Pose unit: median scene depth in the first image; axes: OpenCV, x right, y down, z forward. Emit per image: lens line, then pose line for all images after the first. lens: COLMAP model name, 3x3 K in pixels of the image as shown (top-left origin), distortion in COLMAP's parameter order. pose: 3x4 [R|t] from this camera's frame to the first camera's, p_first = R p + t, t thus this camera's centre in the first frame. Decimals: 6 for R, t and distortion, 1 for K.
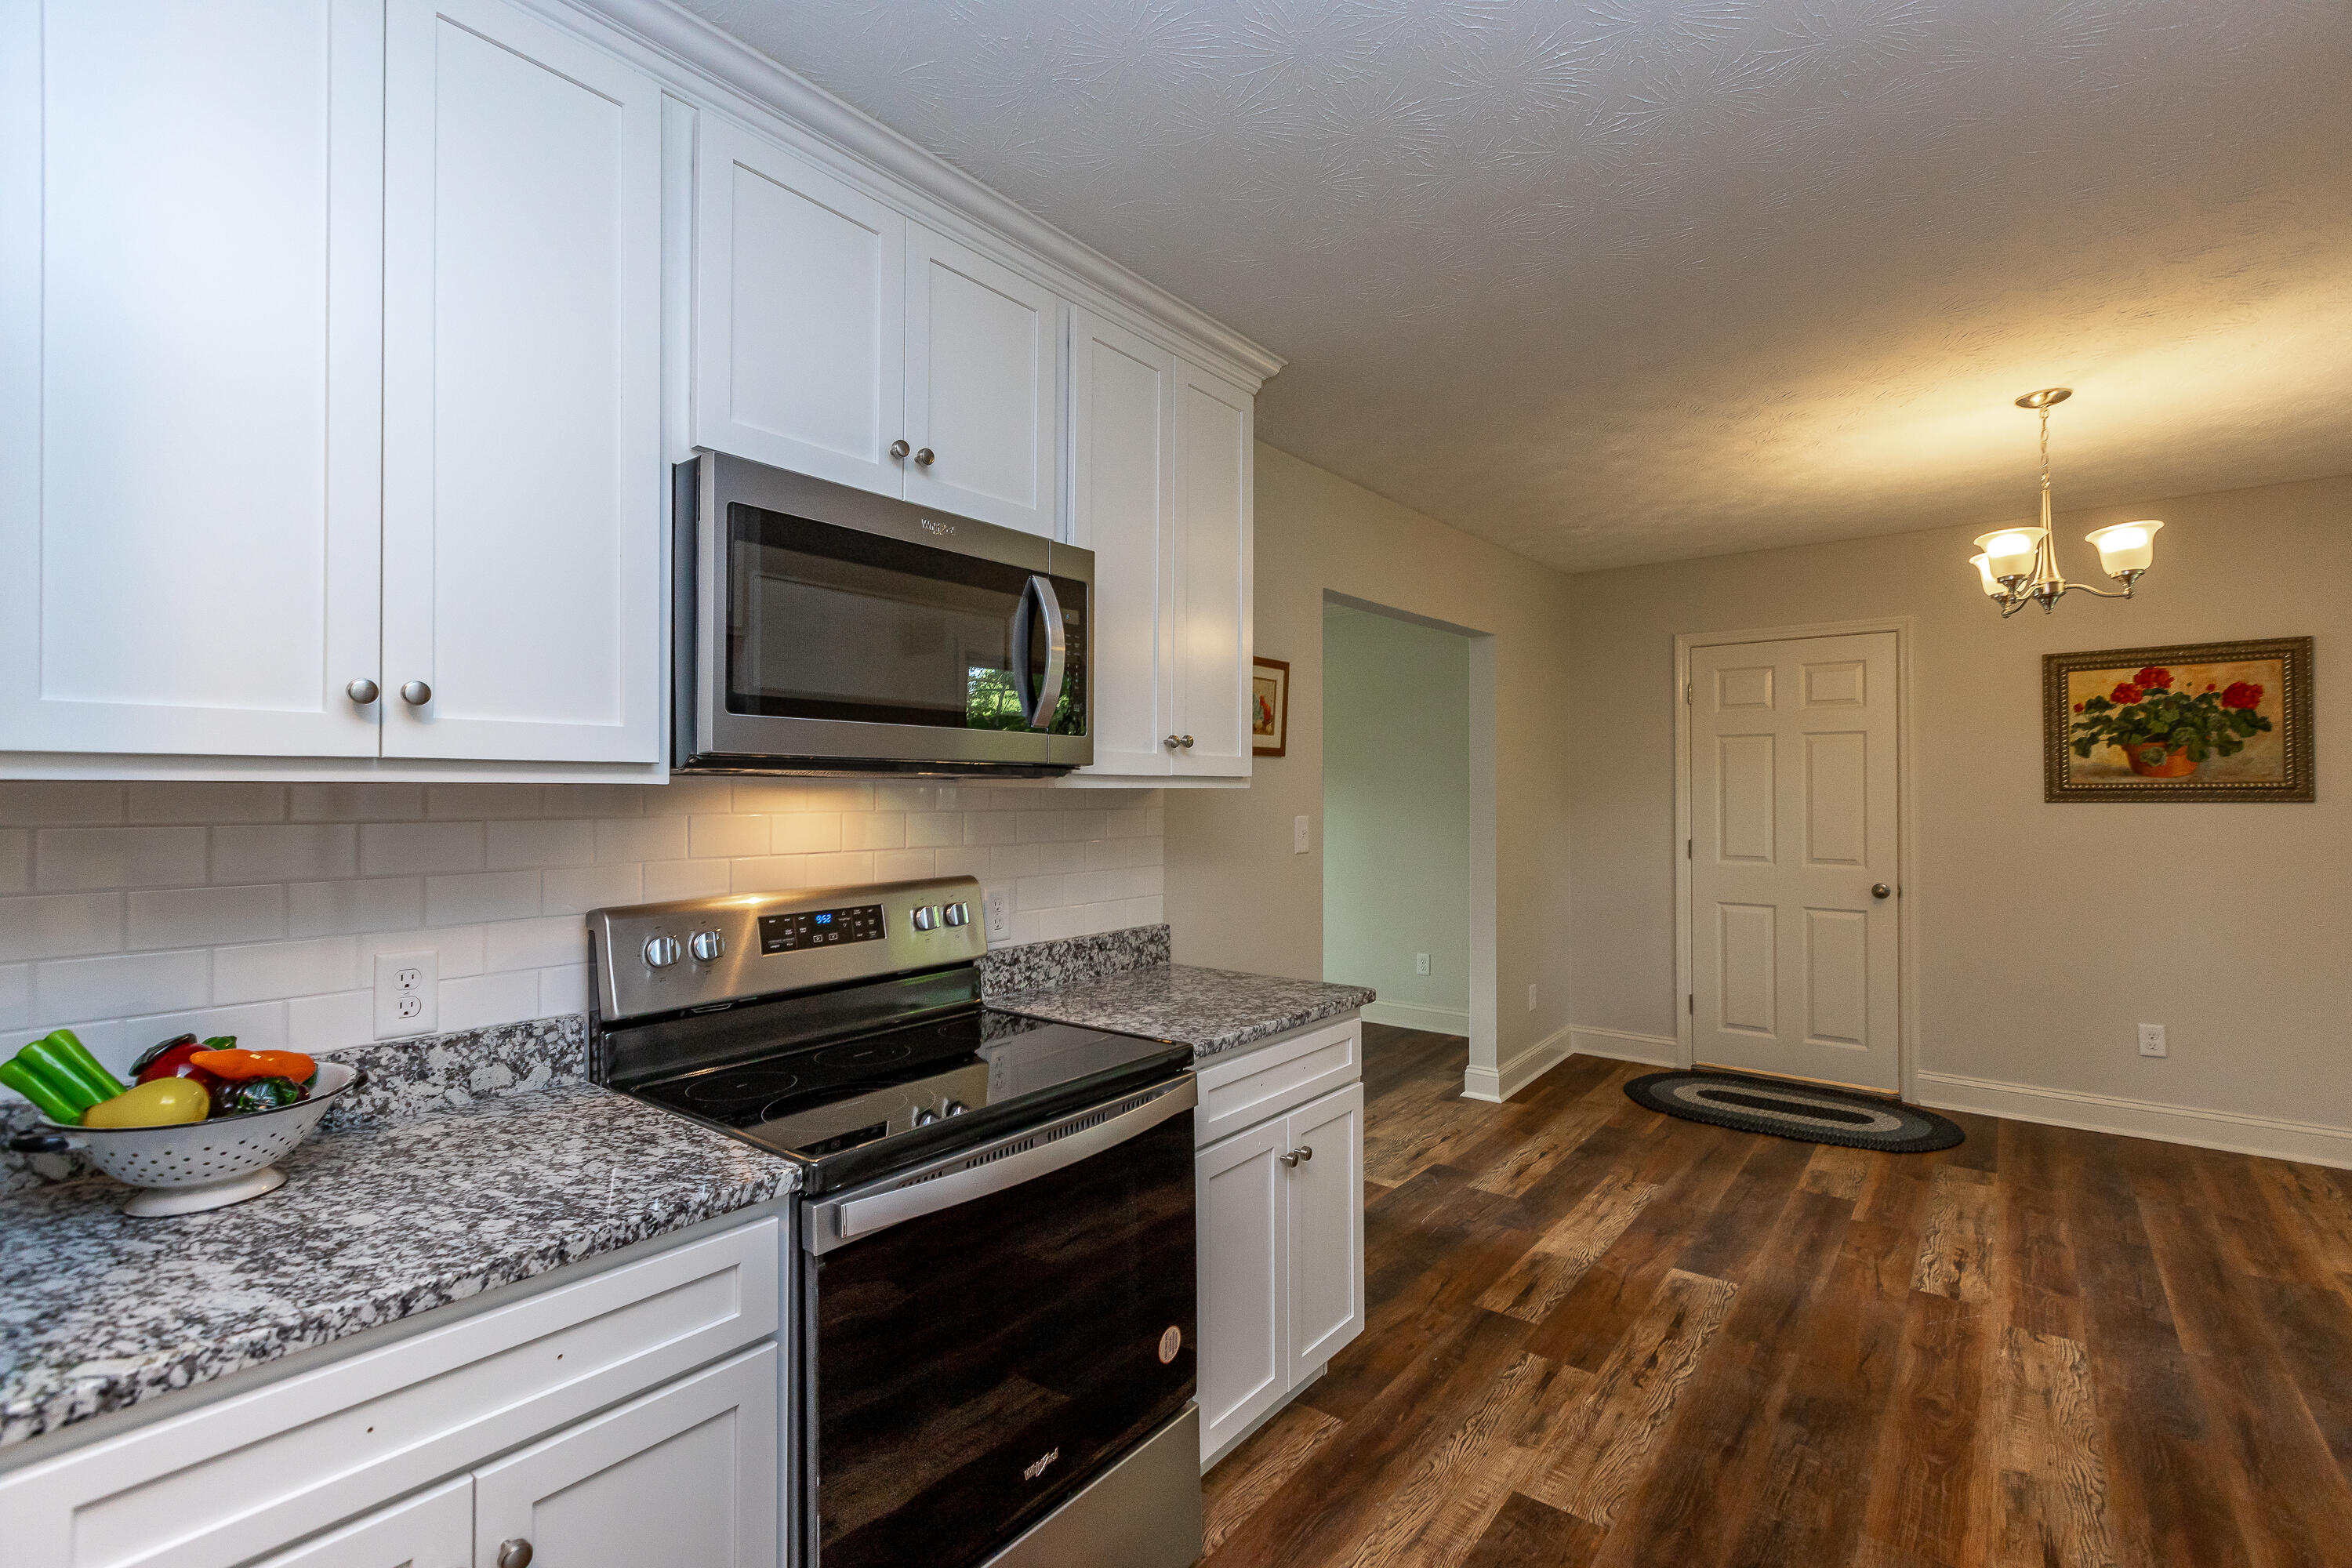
lens RADIAL K [[1061.3, 0, 1176.0], [0, 1061.3, 784.0], [0, 0, 1]] dist [0.001206, 0.001482]
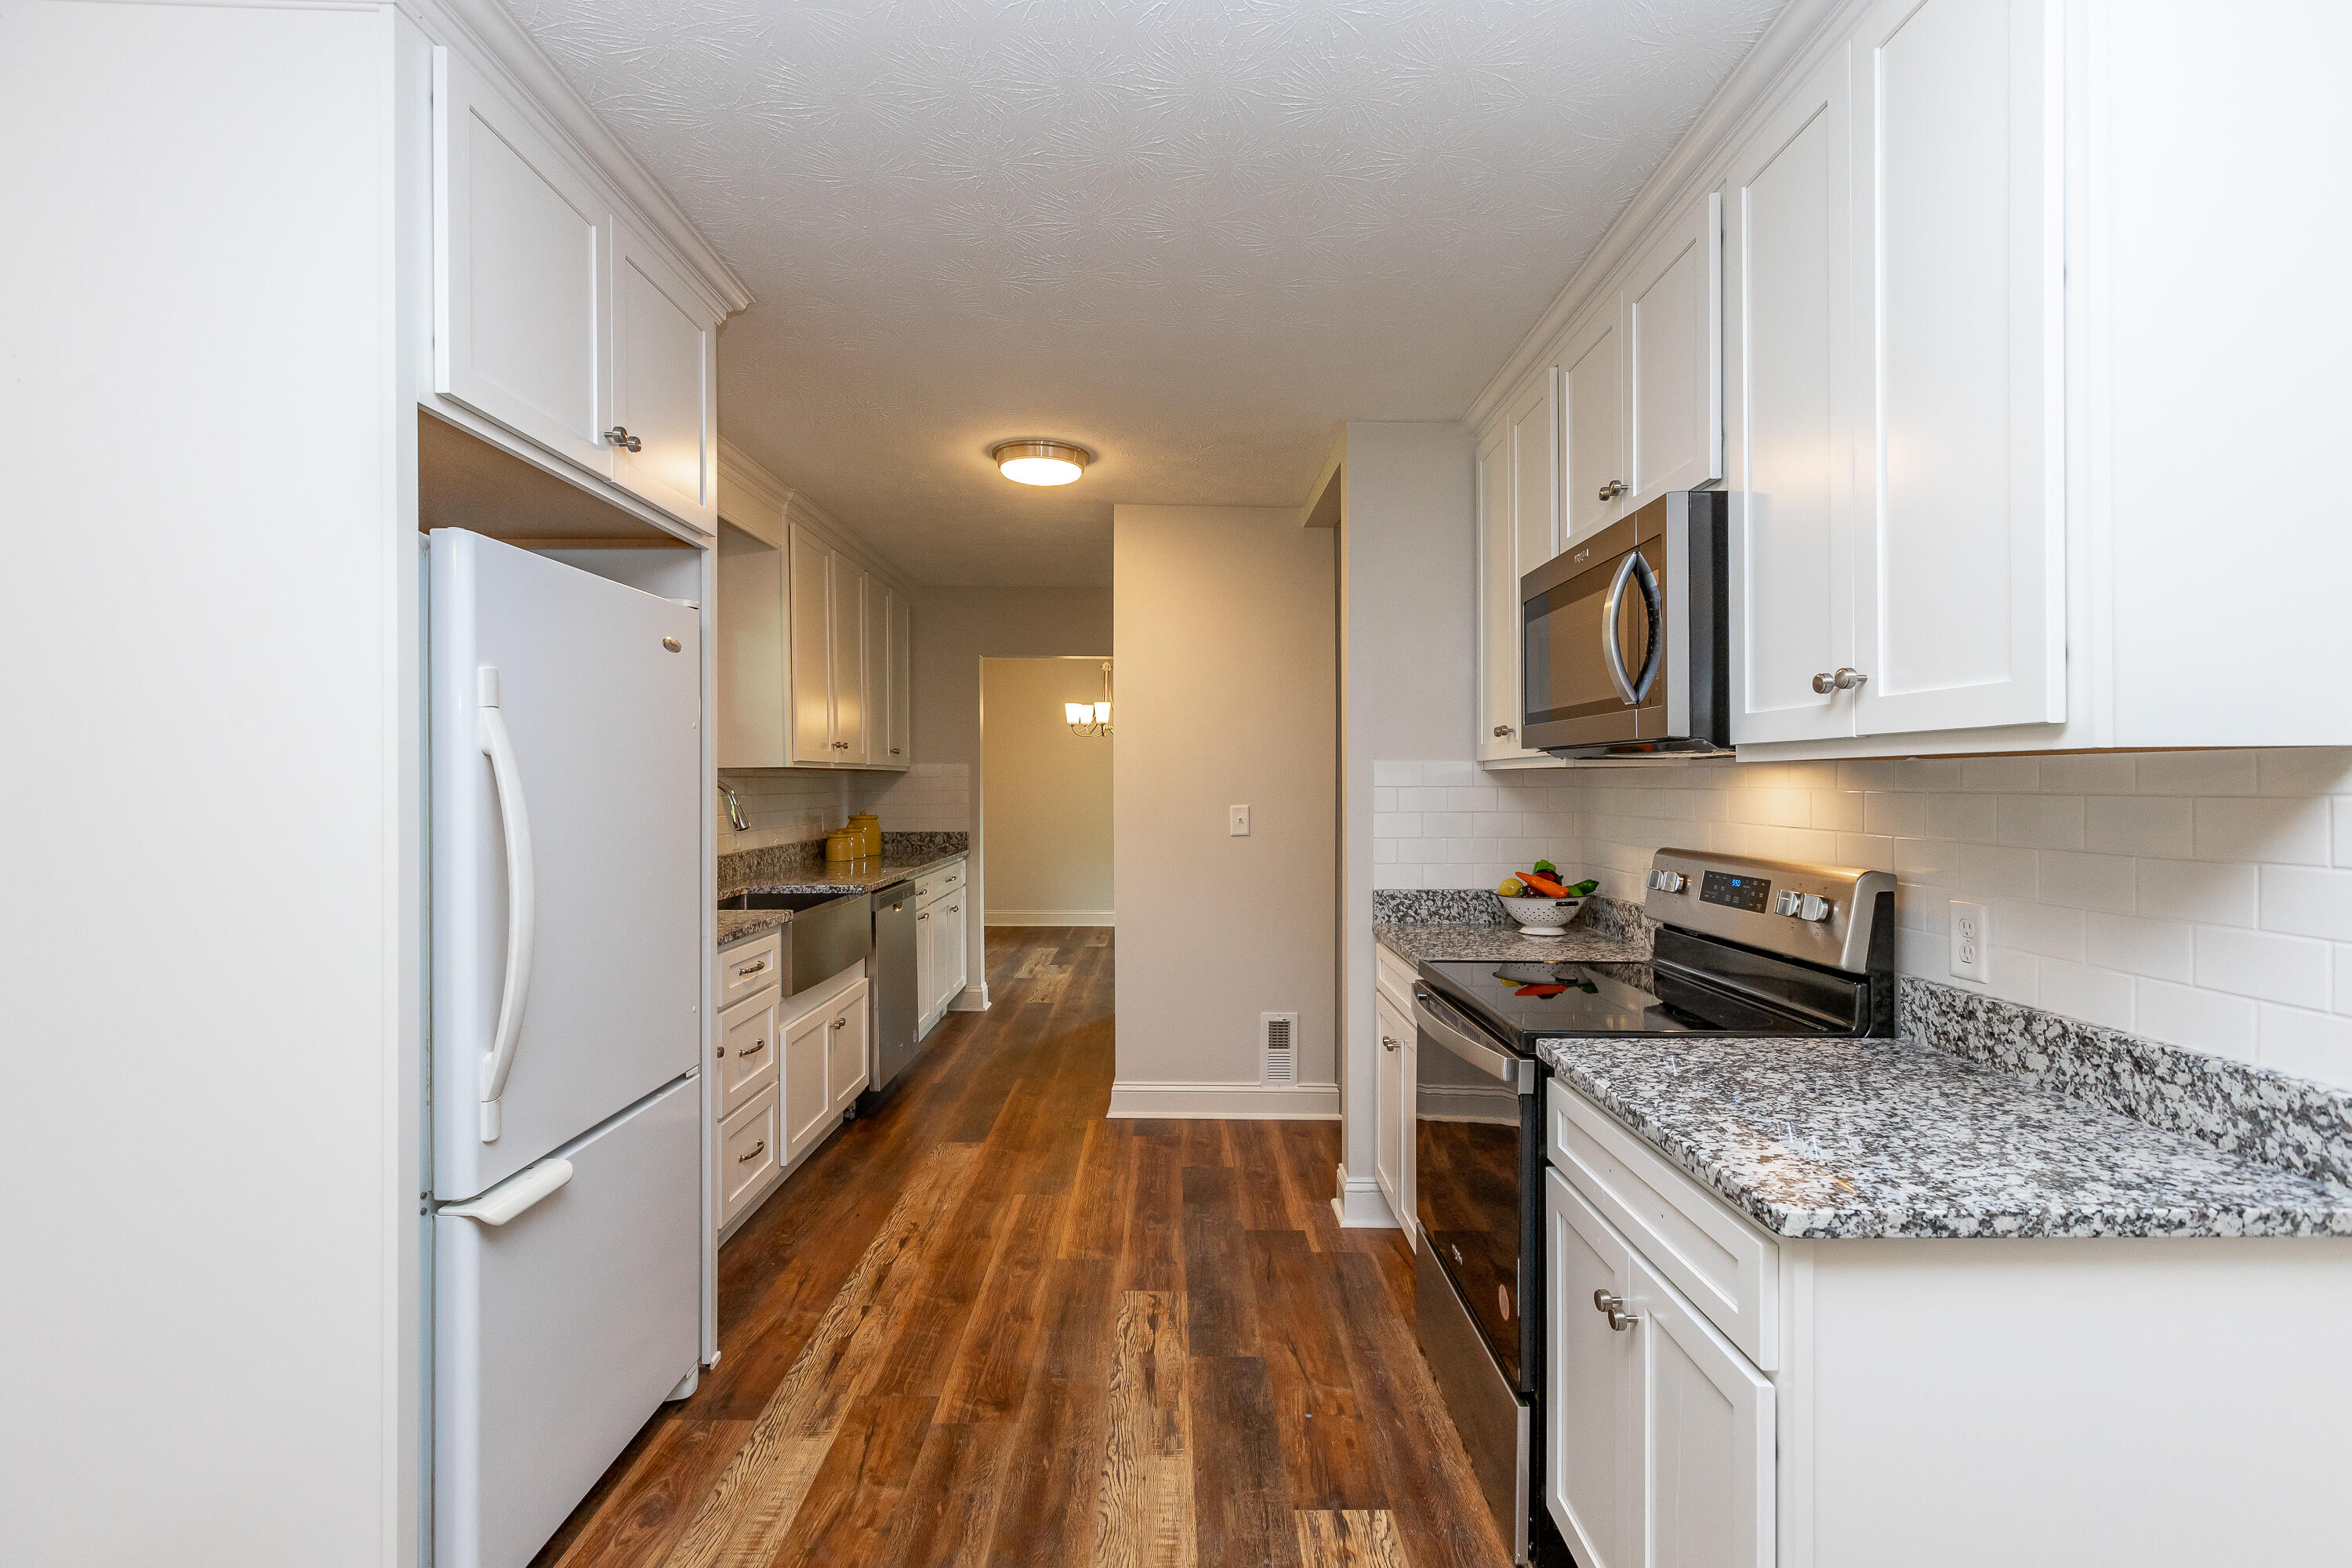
lens RADIAL K [[1061.3, 0, 1176.0], [0, 1061.3, 784.0], [0, 0, 1]] dist [0.001206, 0.001482]
pose [[-0.785466, 0.001753, -0.618902, 0.485859], [0.006803, 0.999960, -0.005802, 0.014415], [0.618867, -0.008768, -0.785447, 0.886719]]
